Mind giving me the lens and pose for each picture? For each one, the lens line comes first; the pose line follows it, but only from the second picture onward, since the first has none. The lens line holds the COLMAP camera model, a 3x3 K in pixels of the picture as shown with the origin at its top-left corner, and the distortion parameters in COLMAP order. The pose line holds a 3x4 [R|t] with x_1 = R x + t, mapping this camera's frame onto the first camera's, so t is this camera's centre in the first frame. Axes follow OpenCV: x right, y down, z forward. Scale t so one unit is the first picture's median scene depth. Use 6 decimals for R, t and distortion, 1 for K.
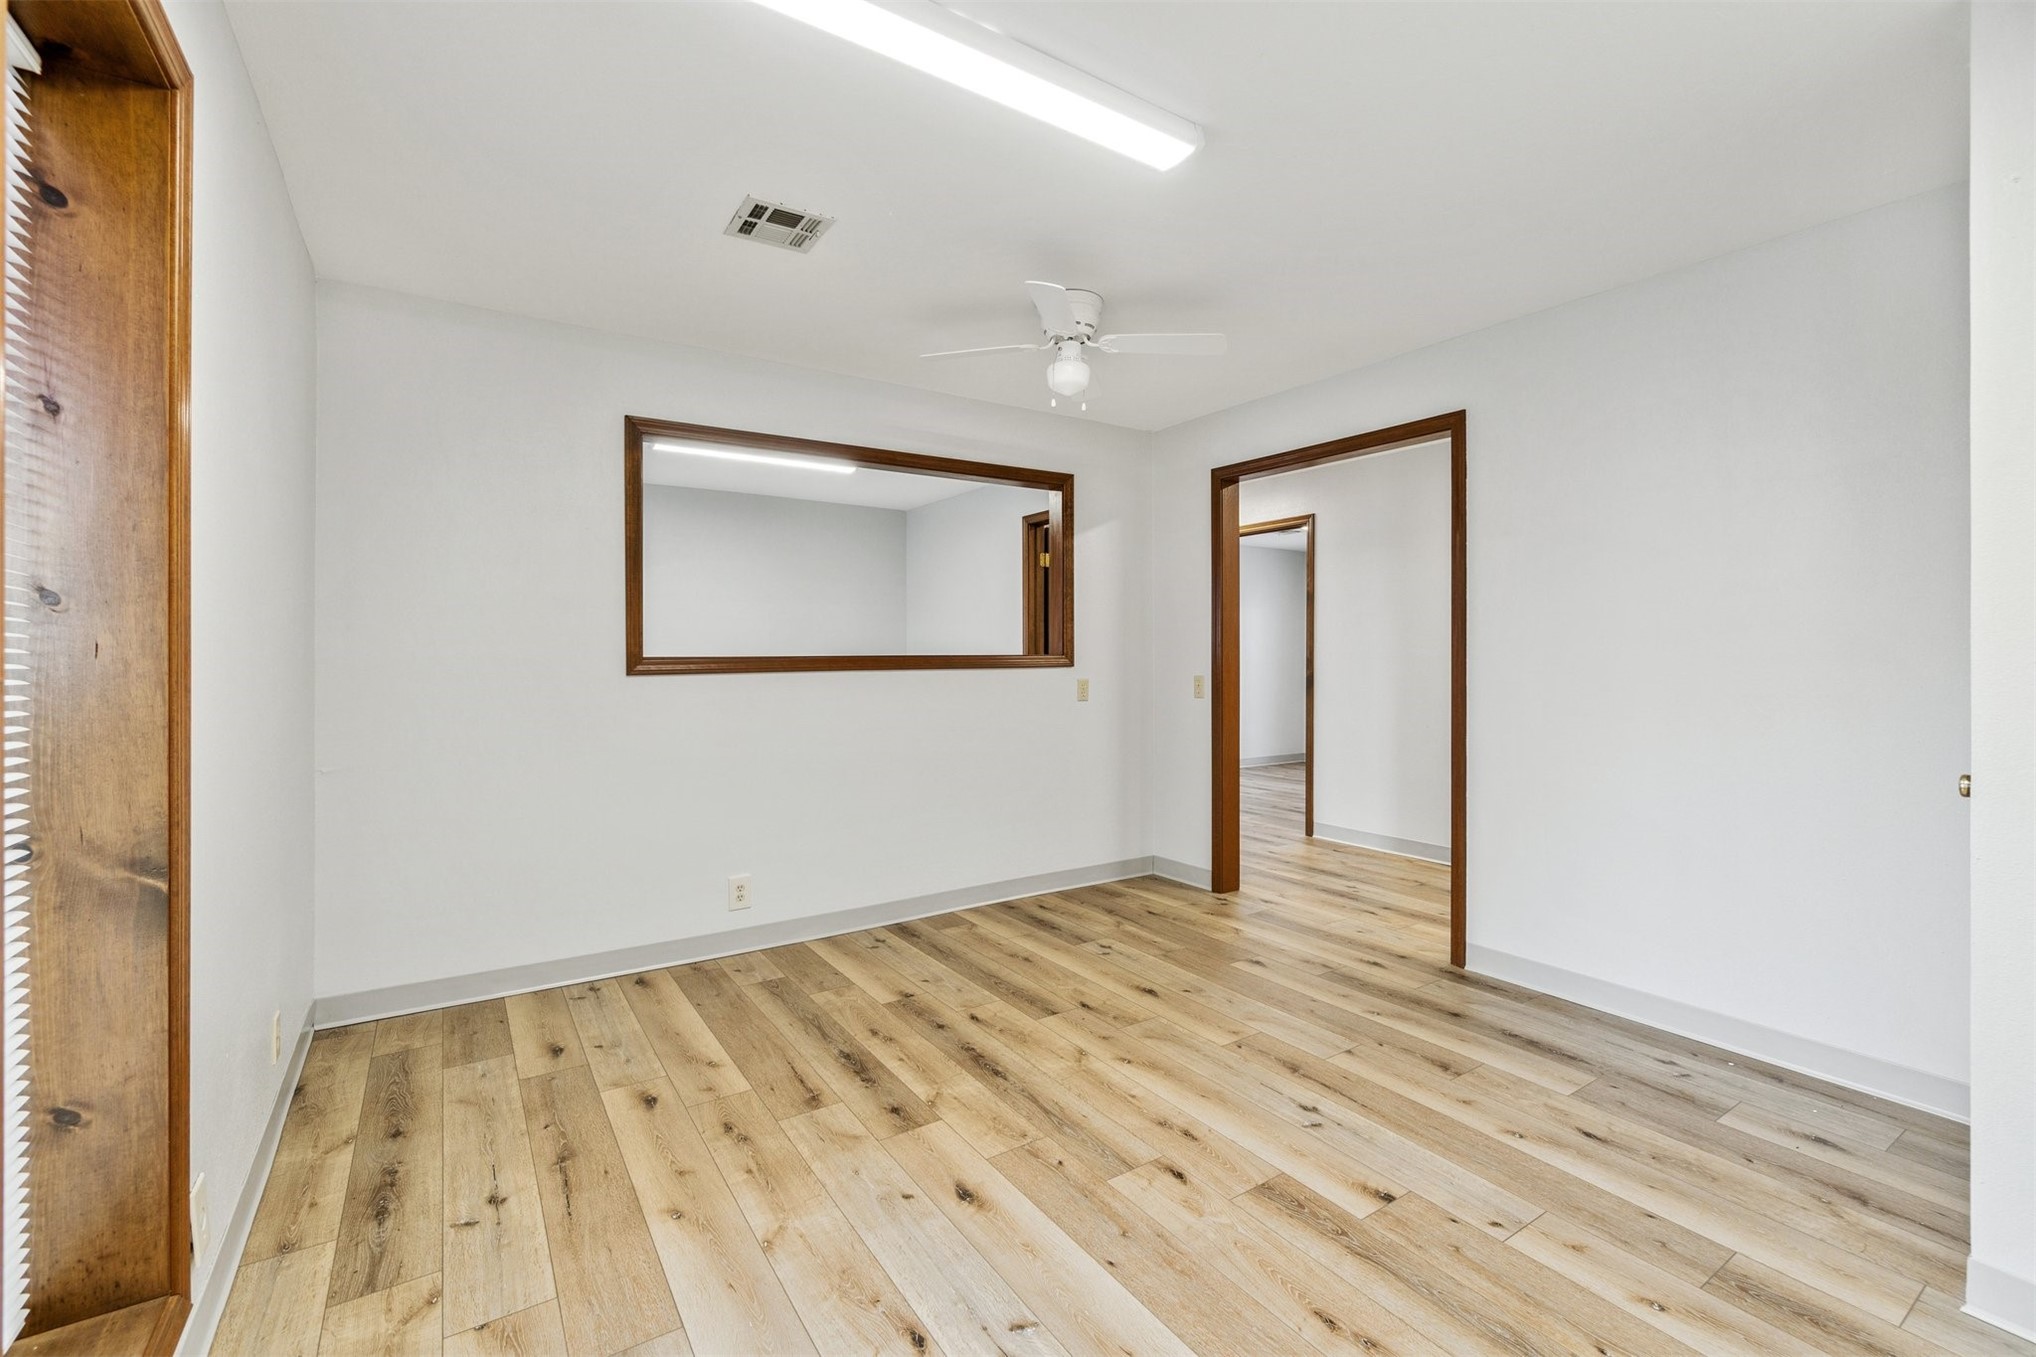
lens RADIAL K [[872.2, 0, 1019.5], [0, 872.2, 664.0], [0, 0, 1]] dist [0.002084, 0.000509]
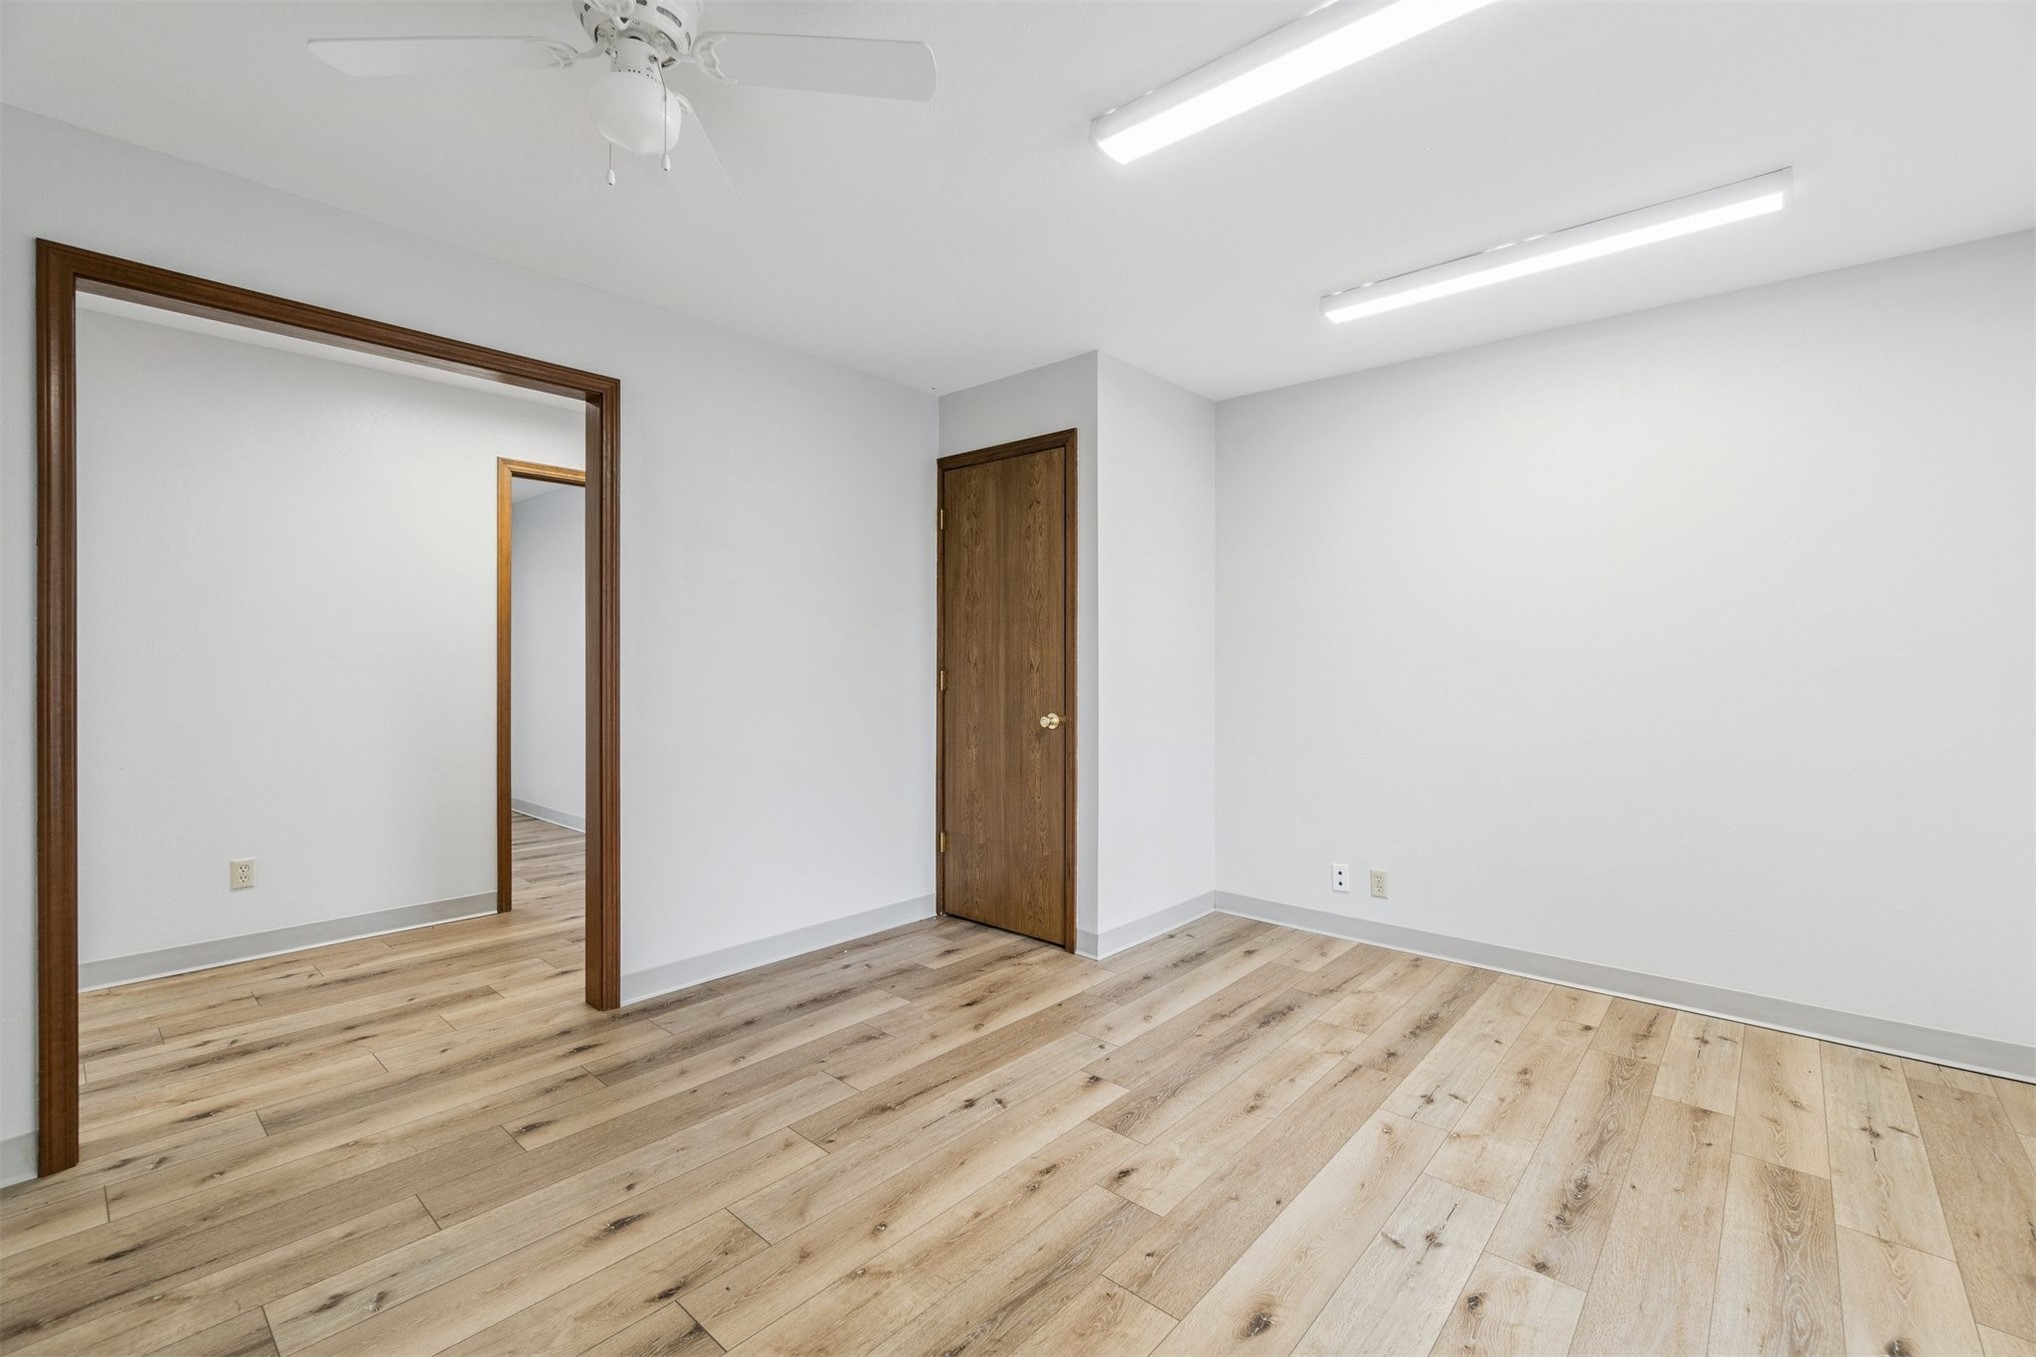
lens RADIAL K [[872.2, 0, 1019.5], [0, 872.2, 664.0], [0, 0, 1]] dist [0.002084, 0.000509]
pose [[-0.258988, -0.005271, 0.965866, -0.583858], [0.003133, 0.999975, 0.006297, -0.009826], [-0.965875, 0.004656, -0.258965, 1.054968]]
